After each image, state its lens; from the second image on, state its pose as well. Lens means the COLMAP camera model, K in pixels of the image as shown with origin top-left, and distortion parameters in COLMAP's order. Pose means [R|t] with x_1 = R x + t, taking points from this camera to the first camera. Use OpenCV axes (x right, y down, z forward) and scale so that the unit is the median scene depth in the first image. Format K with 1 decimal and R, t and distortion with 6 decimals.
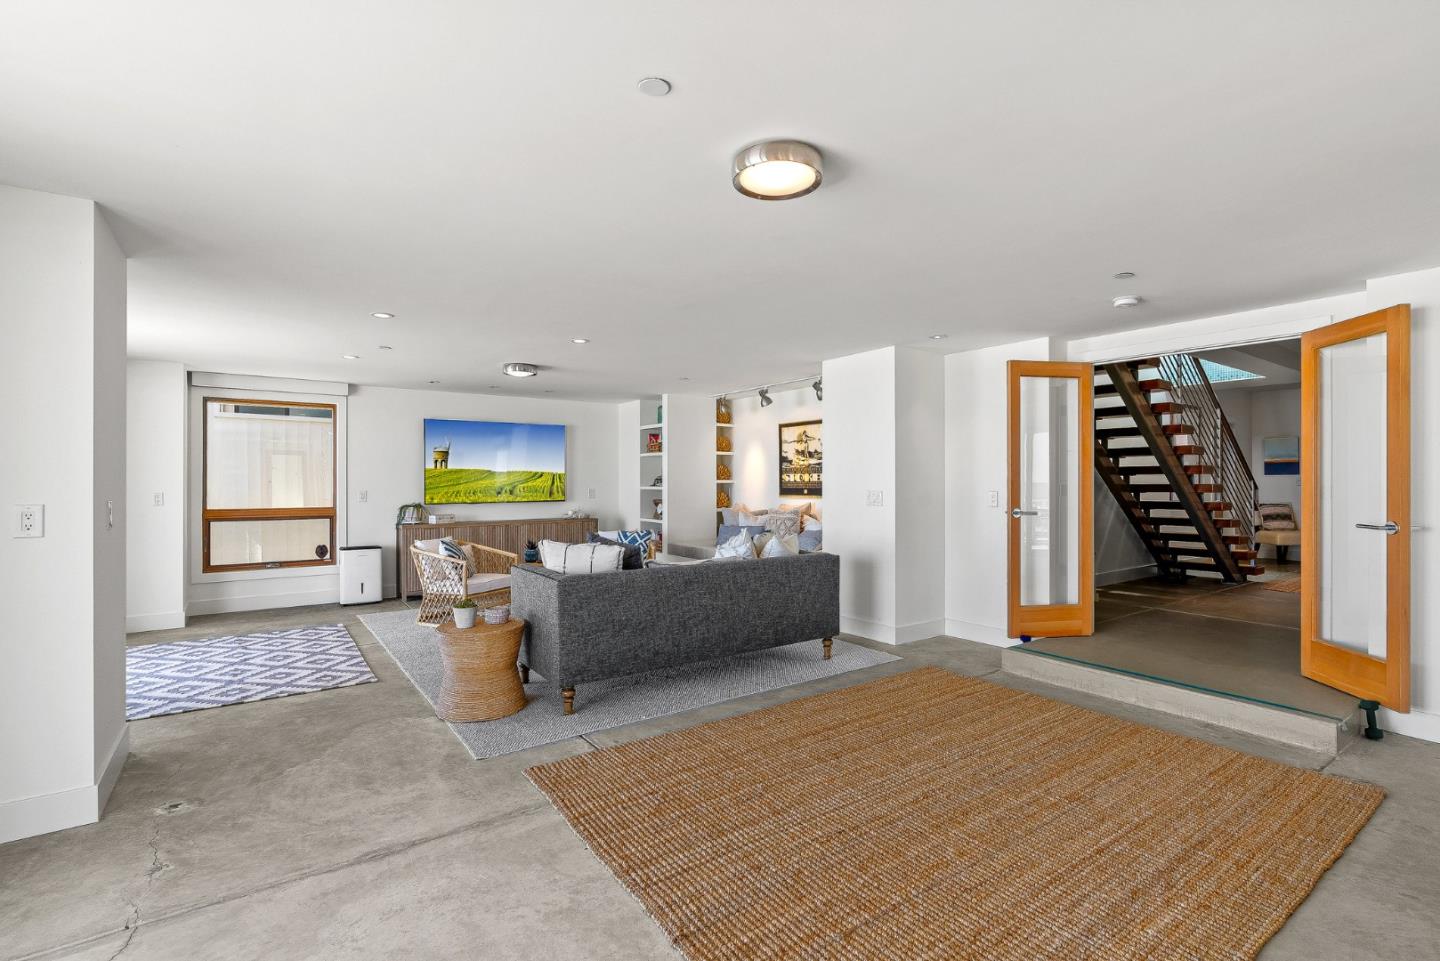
lens RADIAL K [[658.7, 0, 718.7], [0, 658.7, 480.4], [0, 0, 1]] dist [-0.010649, 0.003044]
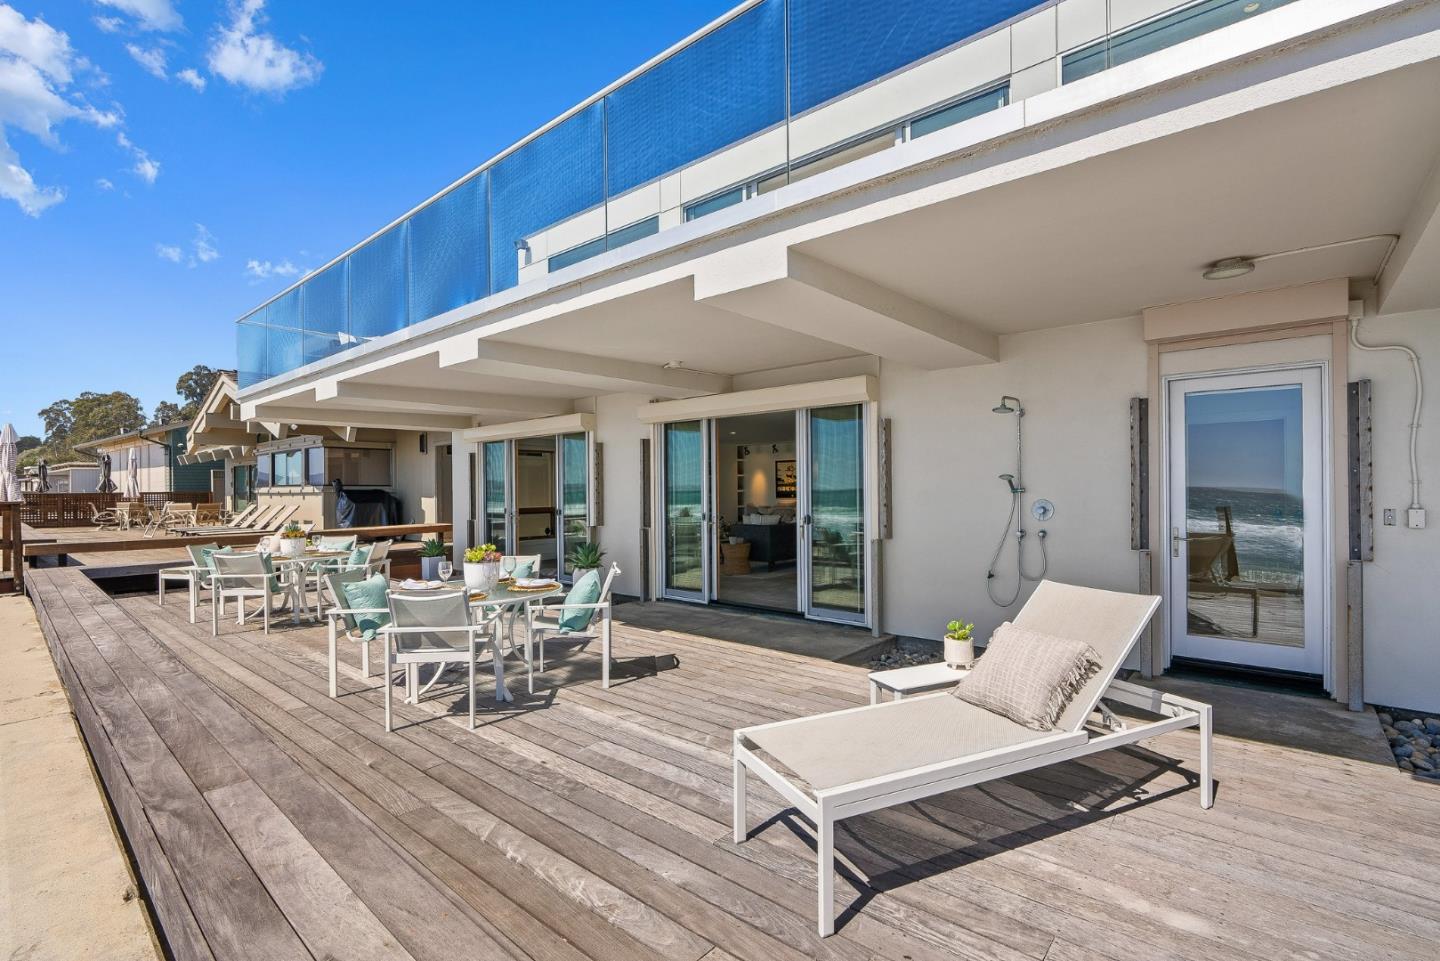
lens RADIAL K [[658.7, 0, 712.3], [0, 658.7, 483.1], [0, 0, 1]] dist [-0.010649, 0.003044]
pose [[0.971428, -0.006264, 0.237254, -0.543125], [0.008230, 0.999939, -0.007299, -0.008228], [-0.237194, 0.009043, 0.971420, -0.818026]]
